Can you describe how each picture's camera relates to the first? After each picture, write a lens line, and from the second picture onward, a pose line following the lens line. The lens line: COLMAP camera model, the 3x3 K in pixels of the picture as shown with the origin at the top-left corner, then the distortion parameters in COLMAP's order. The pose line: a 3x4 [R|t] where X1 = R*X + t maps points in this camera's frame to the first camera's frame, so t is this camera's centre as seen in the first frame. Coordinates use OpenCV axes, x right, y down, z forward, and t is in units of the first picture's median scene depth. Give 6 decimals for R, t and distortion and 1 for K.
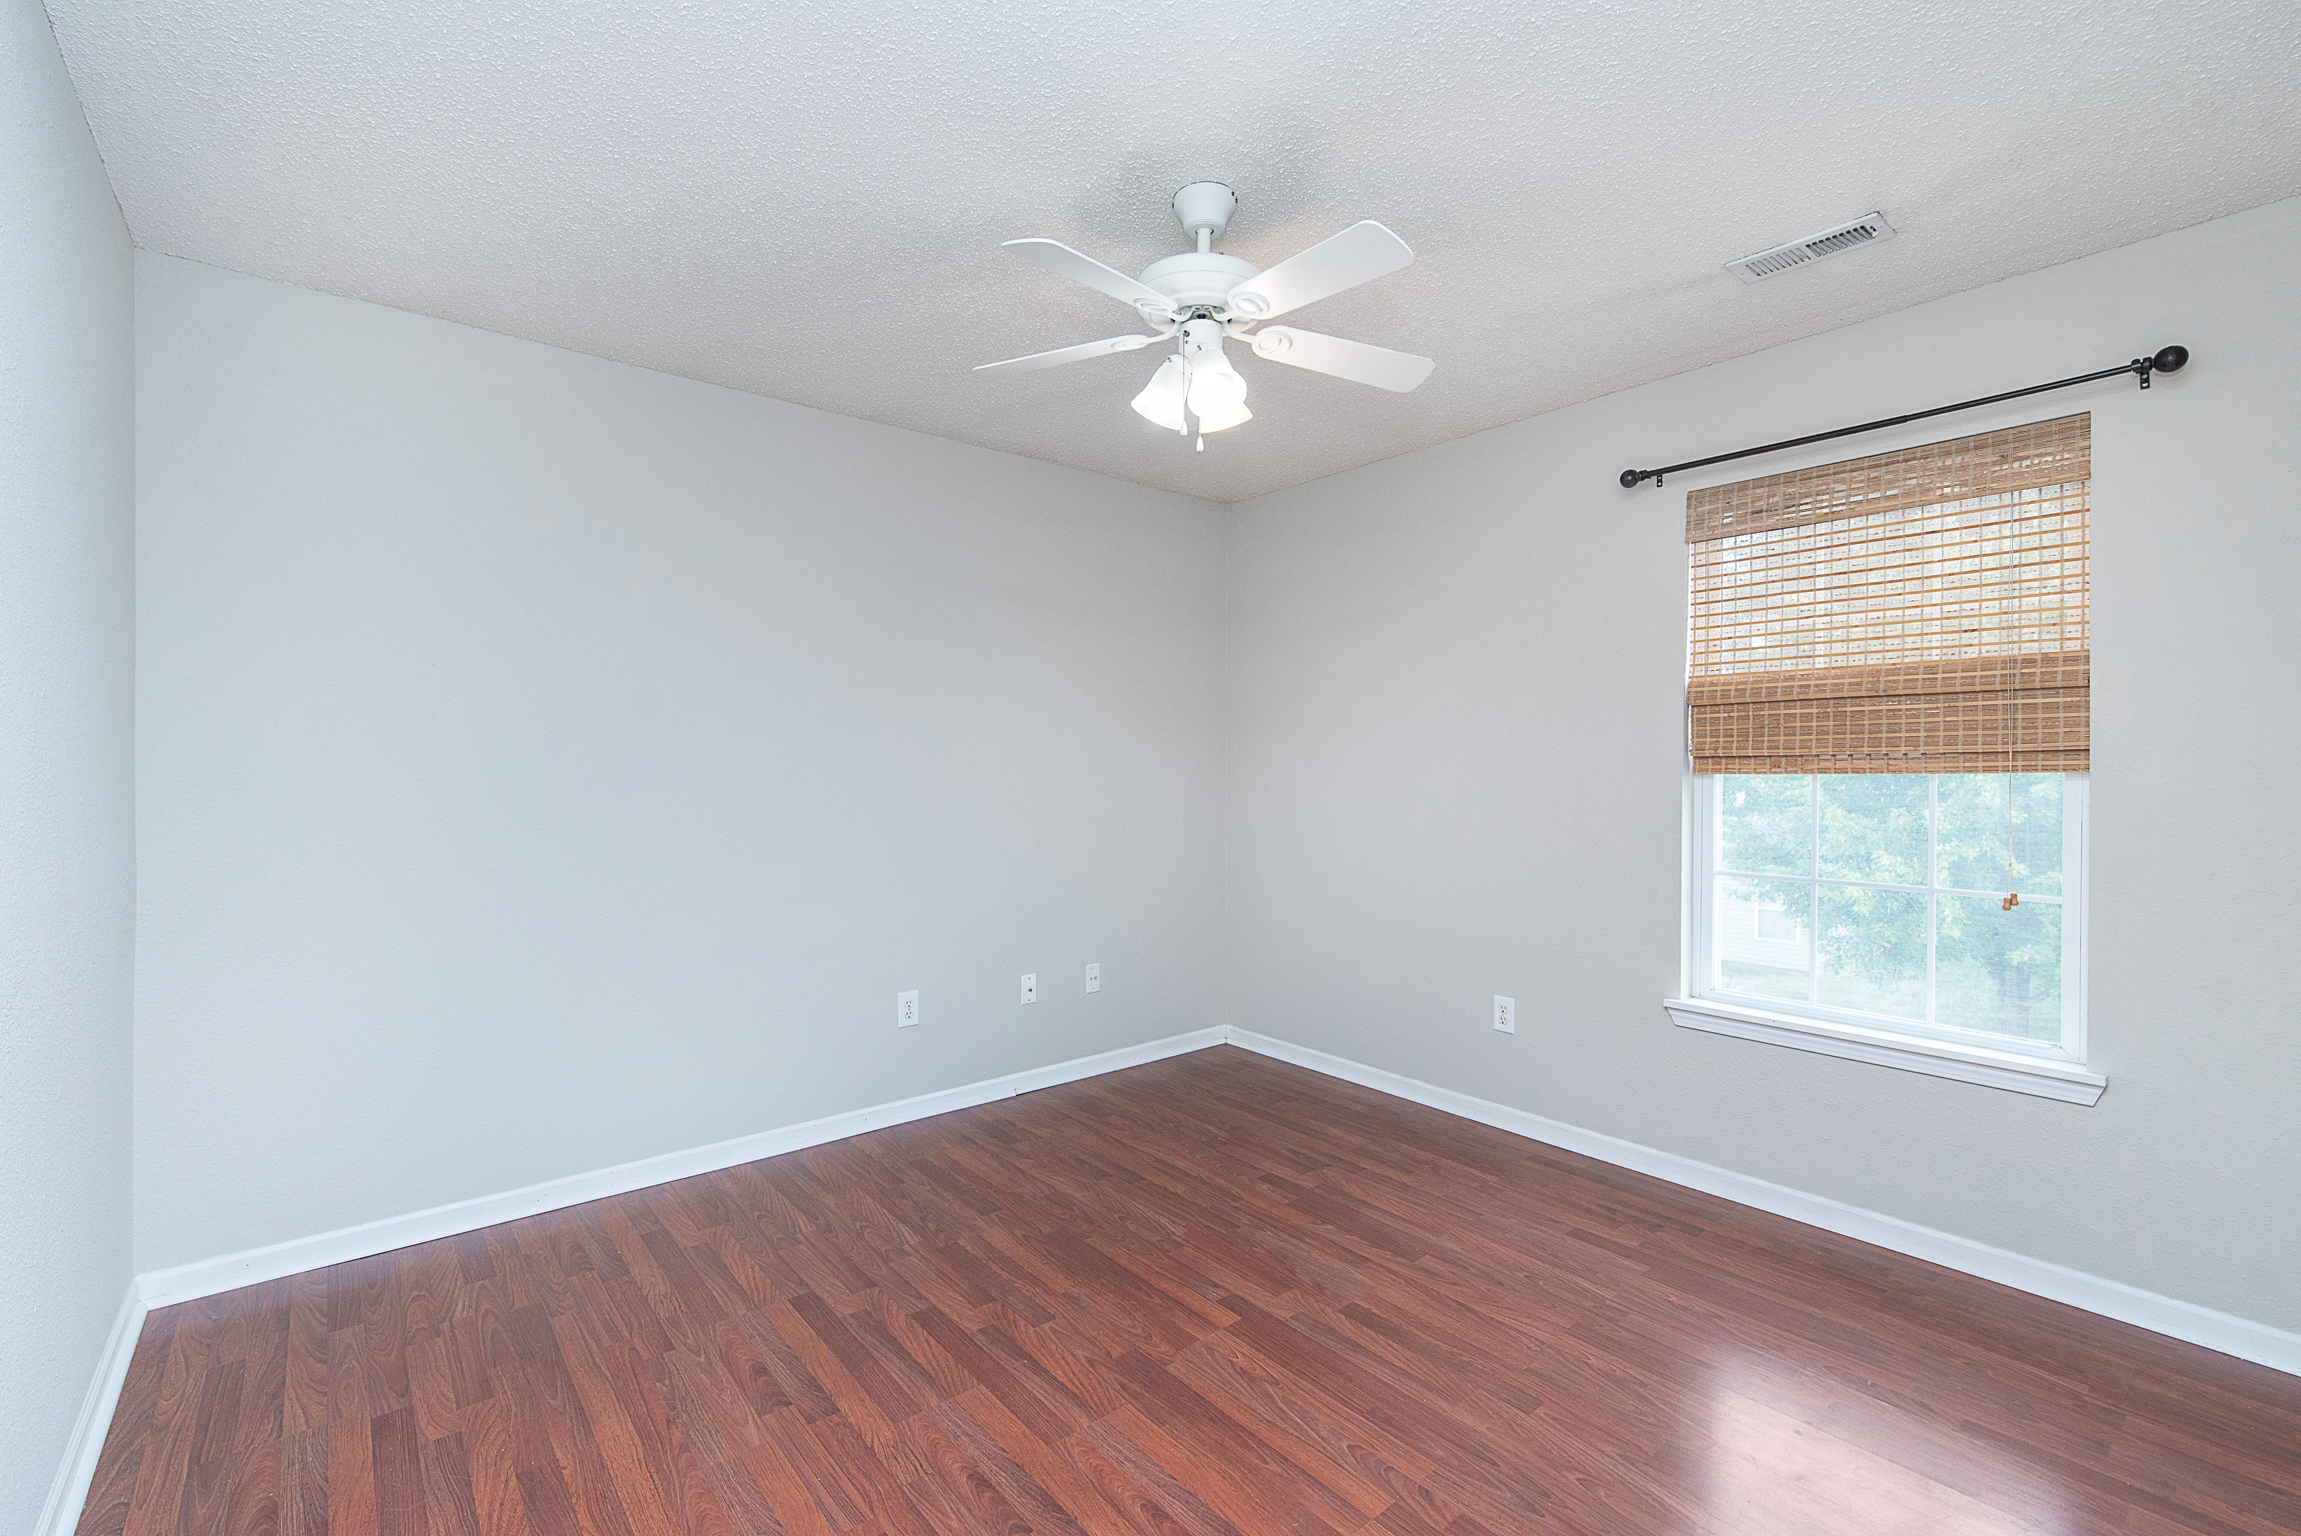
lens RADIAL K [[999.3, 0, 1138.7], [0, 999.3, 778.6], [0, 0, 1]] dist [0.005008, -0.001409]
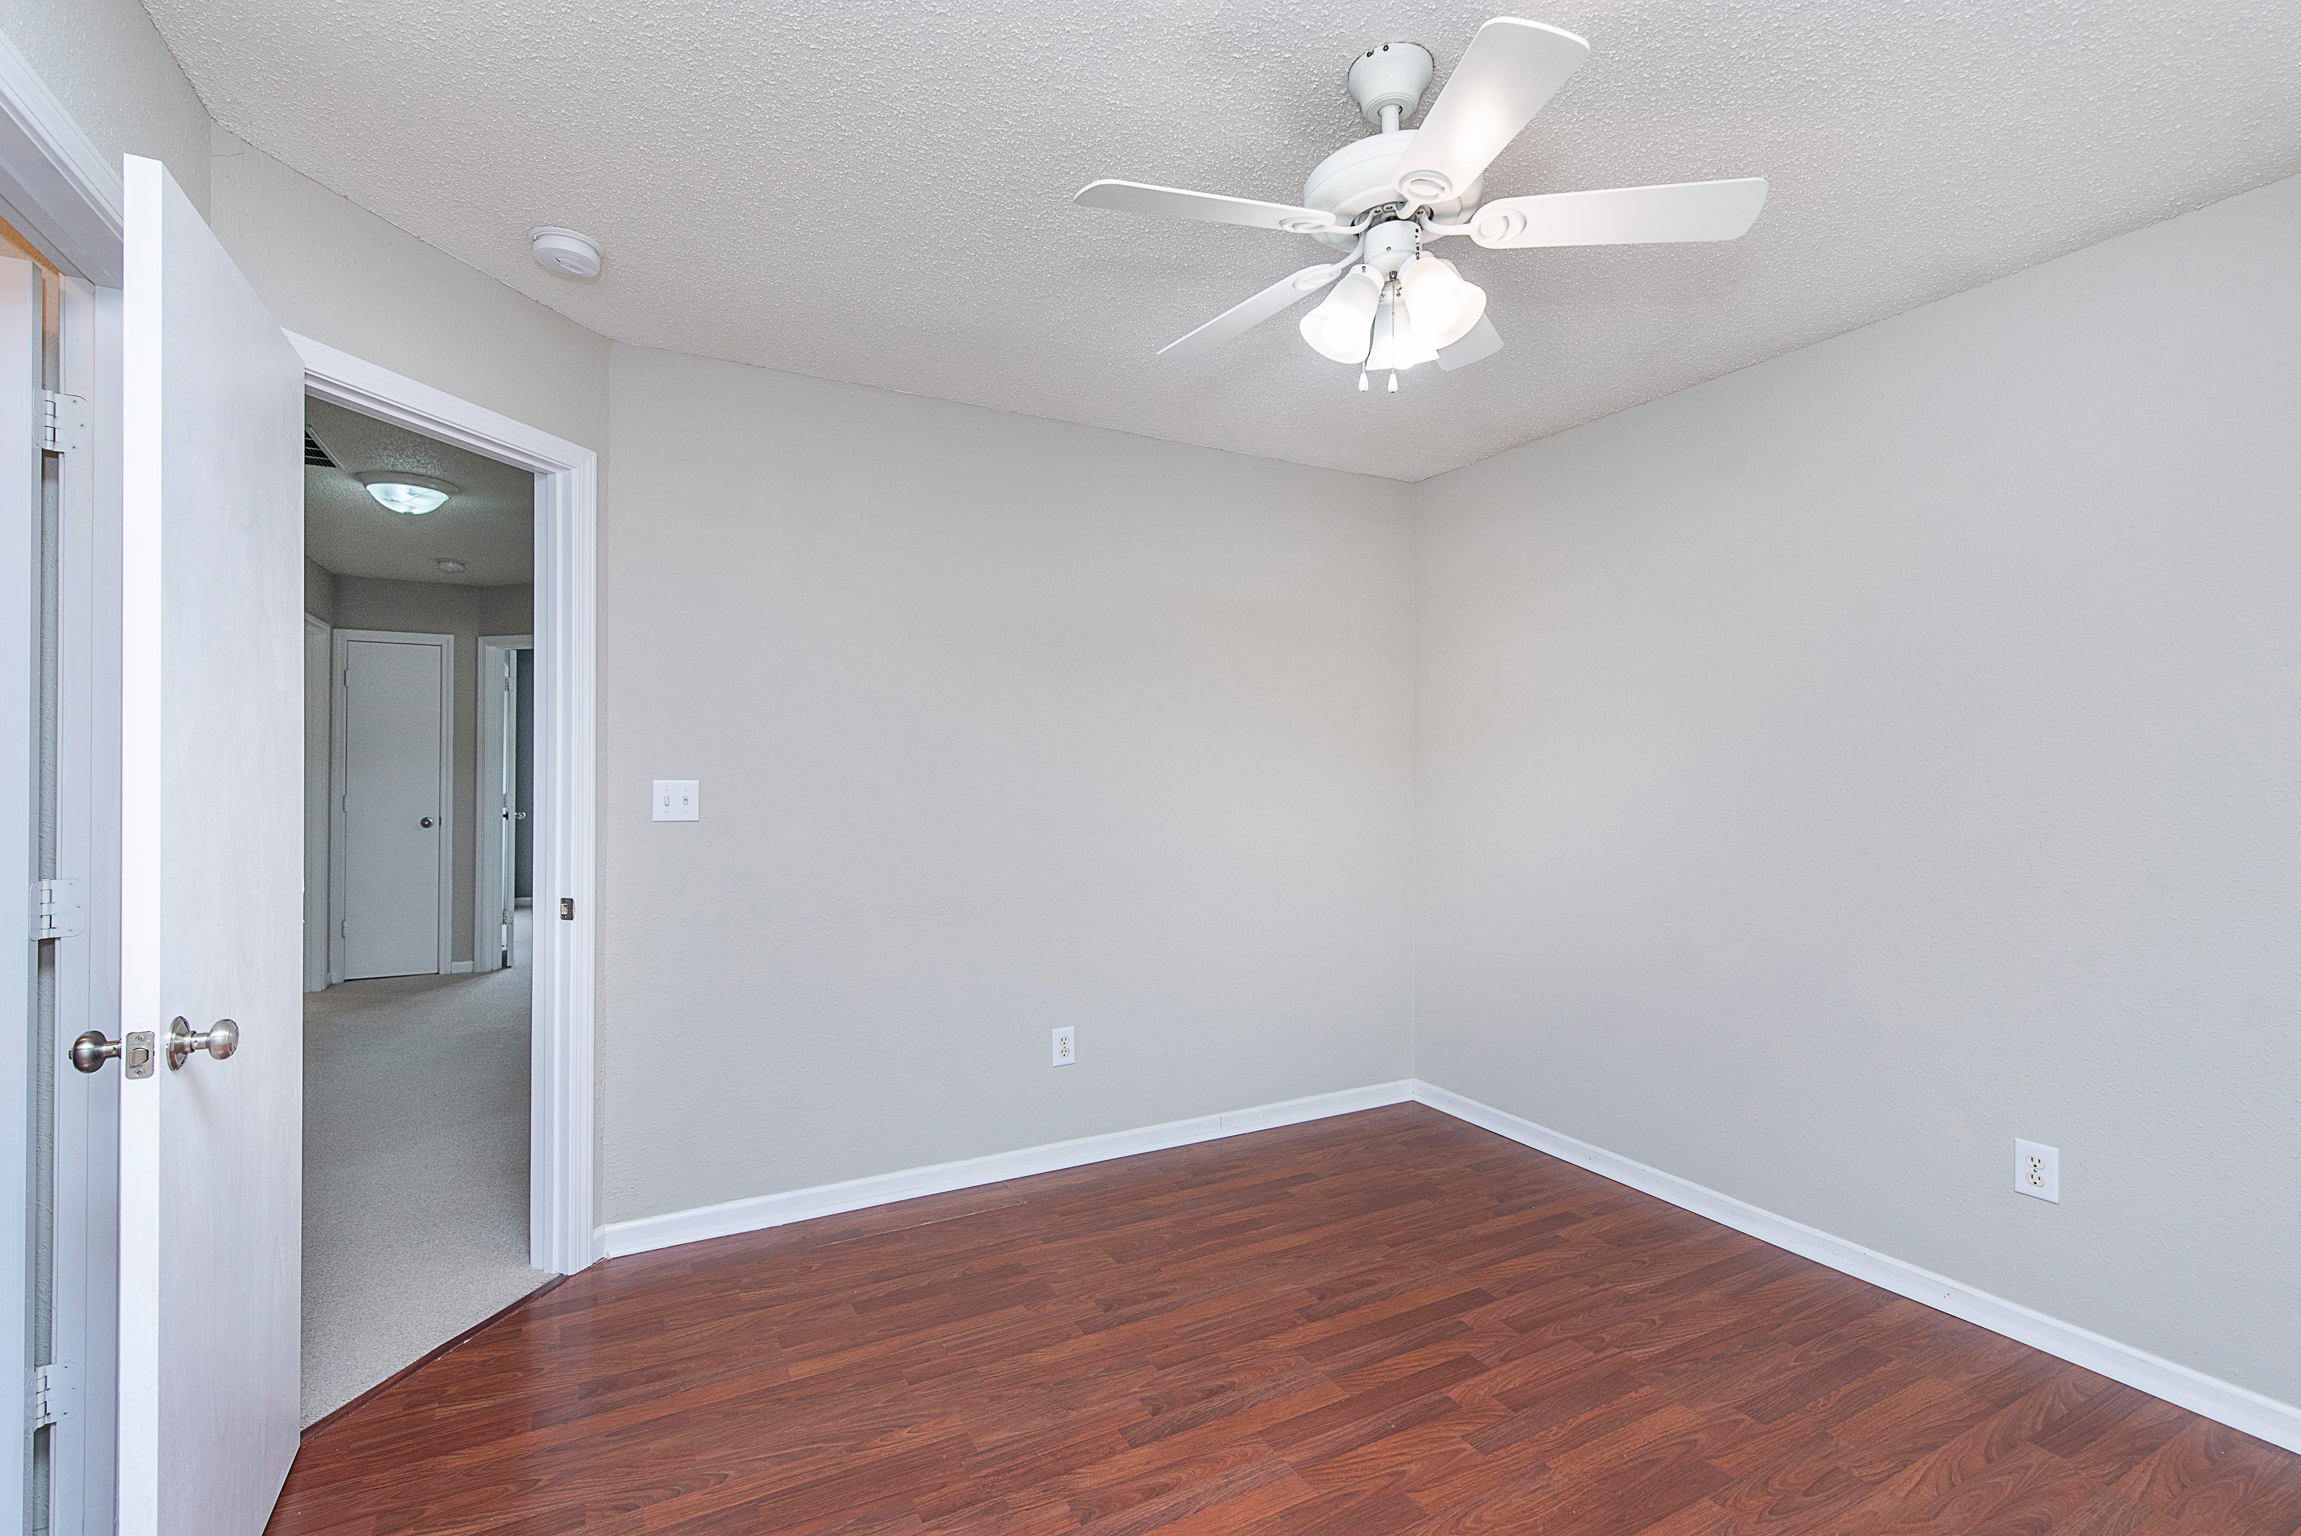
lens RADIAL K [[999.3, 0, 1148.9], [0, 999.3, 785.7], [0, 0, 1]] dist [0.005008, -0.001409]
pose [[-0.187880, 0.010256, -0.982138, 0.801654], [-0.012340, 0.999842, 0.012802, -0.027182], [0.982114, 0.014525, -0.187724, 0.891602]]
